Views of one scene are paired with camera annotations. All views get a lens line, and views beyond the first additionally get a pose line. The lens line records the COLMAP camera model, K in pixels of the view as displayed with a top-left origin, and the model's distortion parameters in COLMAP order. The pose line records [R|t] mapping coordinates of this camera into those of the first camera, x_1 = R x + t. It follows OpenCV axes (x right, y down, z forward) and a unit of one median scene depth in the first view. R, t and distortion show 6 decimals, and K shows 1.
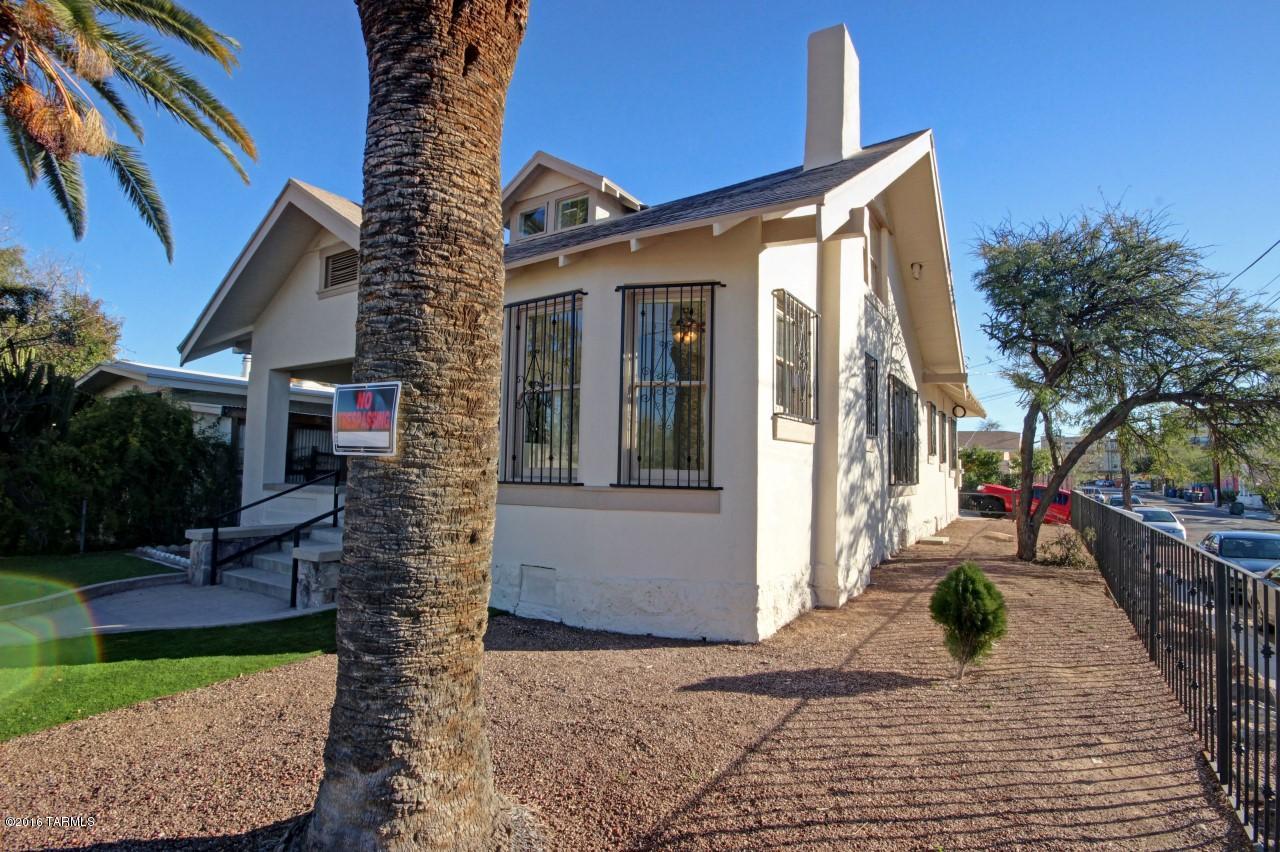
lens RADIAL K [[589.6, 0, 645.6], [0, 589.6, 429.3], [0, 0, 1]] dist [0.004482, -0.008827]
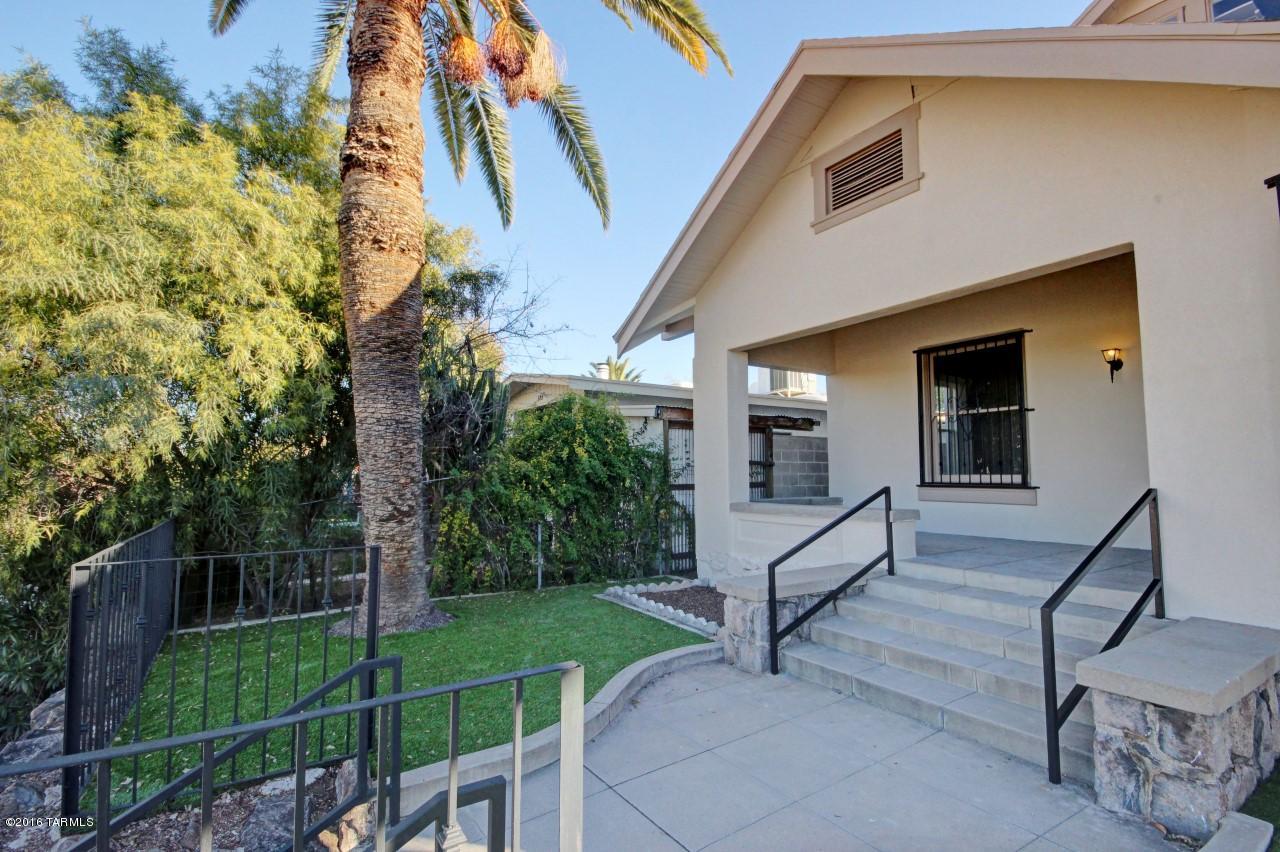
lens RADIAL K [[589.6, 0, 645.1], [0, 589.6, 431.9], [0, 0, 1]] dist [0.004482, -0.008827]
pose [[0.909845, -0.049773, -0.411953, -0.466011], [0.046645, 0.998756, -0.017653, 0.011183], [0.412319, -0.003154, 0.911034, 0.298419]]
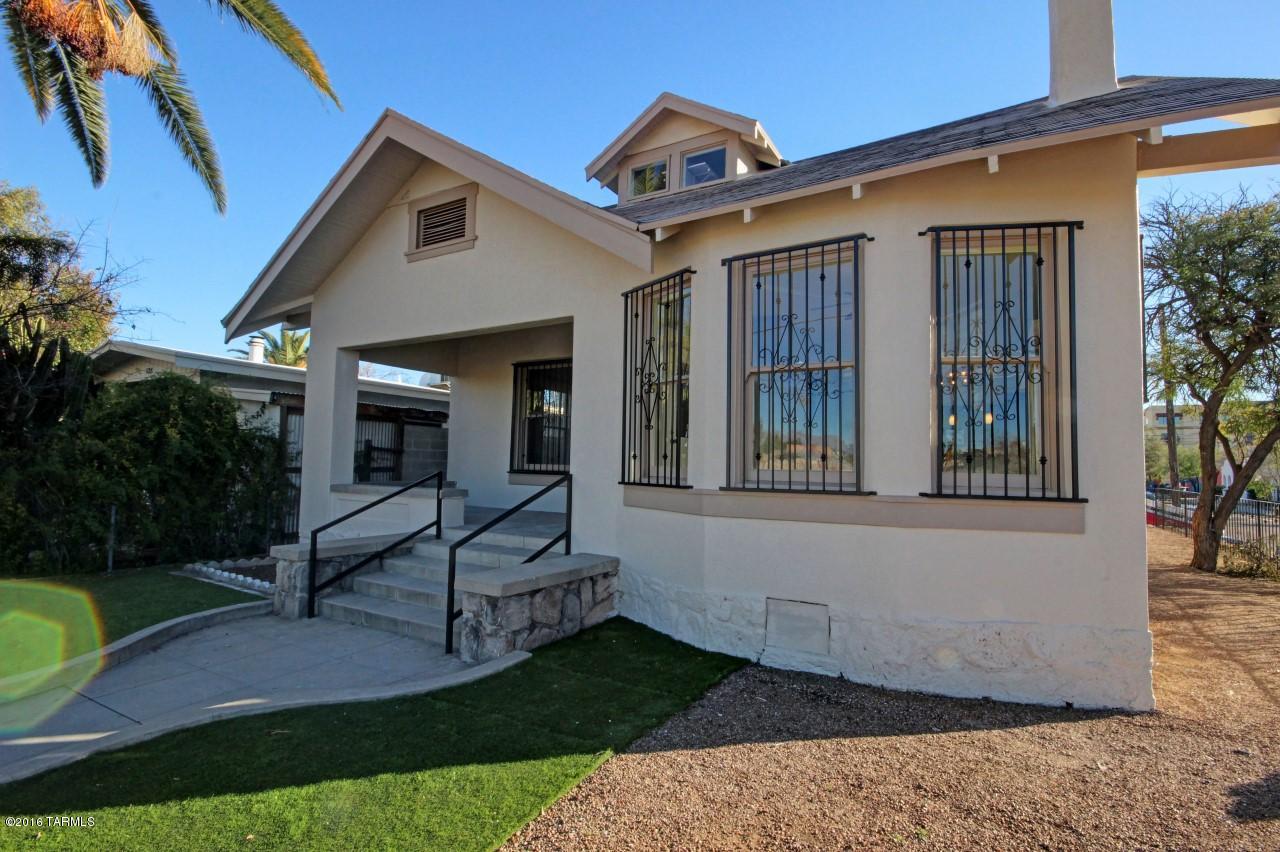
lens RADIAL K [[589.6, 0, 643.2], [0, 589.6, 428.4], [0, 0, 1]] dist [0.004482, -0.008827]
pose [[0.999172, 0.005061, 0.040381, -0.258144], [-0.005355, 0.999960, 0.007169, 0.004319], [-0.040343, -0.007380, 0.999159, 0.160364]]
